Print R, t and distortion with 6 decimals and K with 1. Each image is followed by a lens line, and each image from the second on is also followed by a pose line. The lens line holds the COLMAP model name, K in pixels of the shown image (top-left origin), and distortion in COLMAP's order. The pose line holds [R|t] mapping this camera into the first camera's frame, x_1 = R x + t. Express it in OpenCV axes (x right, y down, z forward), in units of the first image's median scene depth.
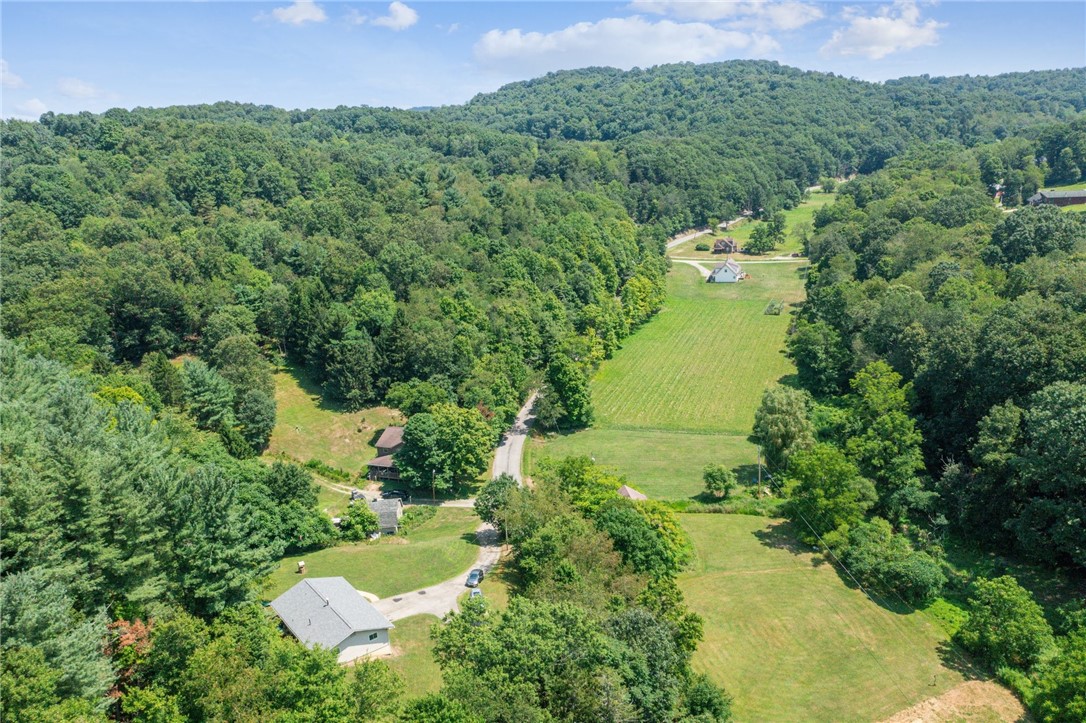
lens RADIAL K [[861.2, 0, 543.0], [0, 861.2, 361.5], [0, 0, 1]] dist [-0.002988, 0.000453]
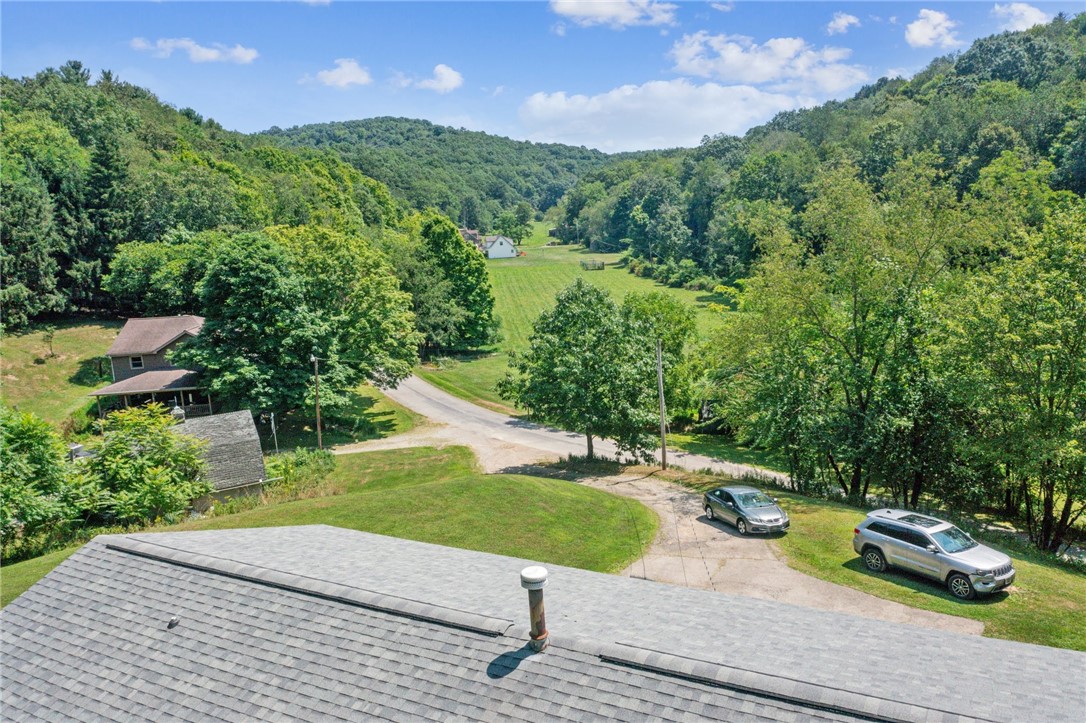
lens RADIAL K [[861.2, 0, 543.0], [0, 861.2, 361.5], [0, 0, 1]] dist [-0.002988, 0.000453]
pose [[0.909315, -0.069045, 0.410341, -0.154377], [0.116379, 0.988982, -0.091488, 0.142517], [-0.399503, 0.130946, 0.907331, 0.490044]]
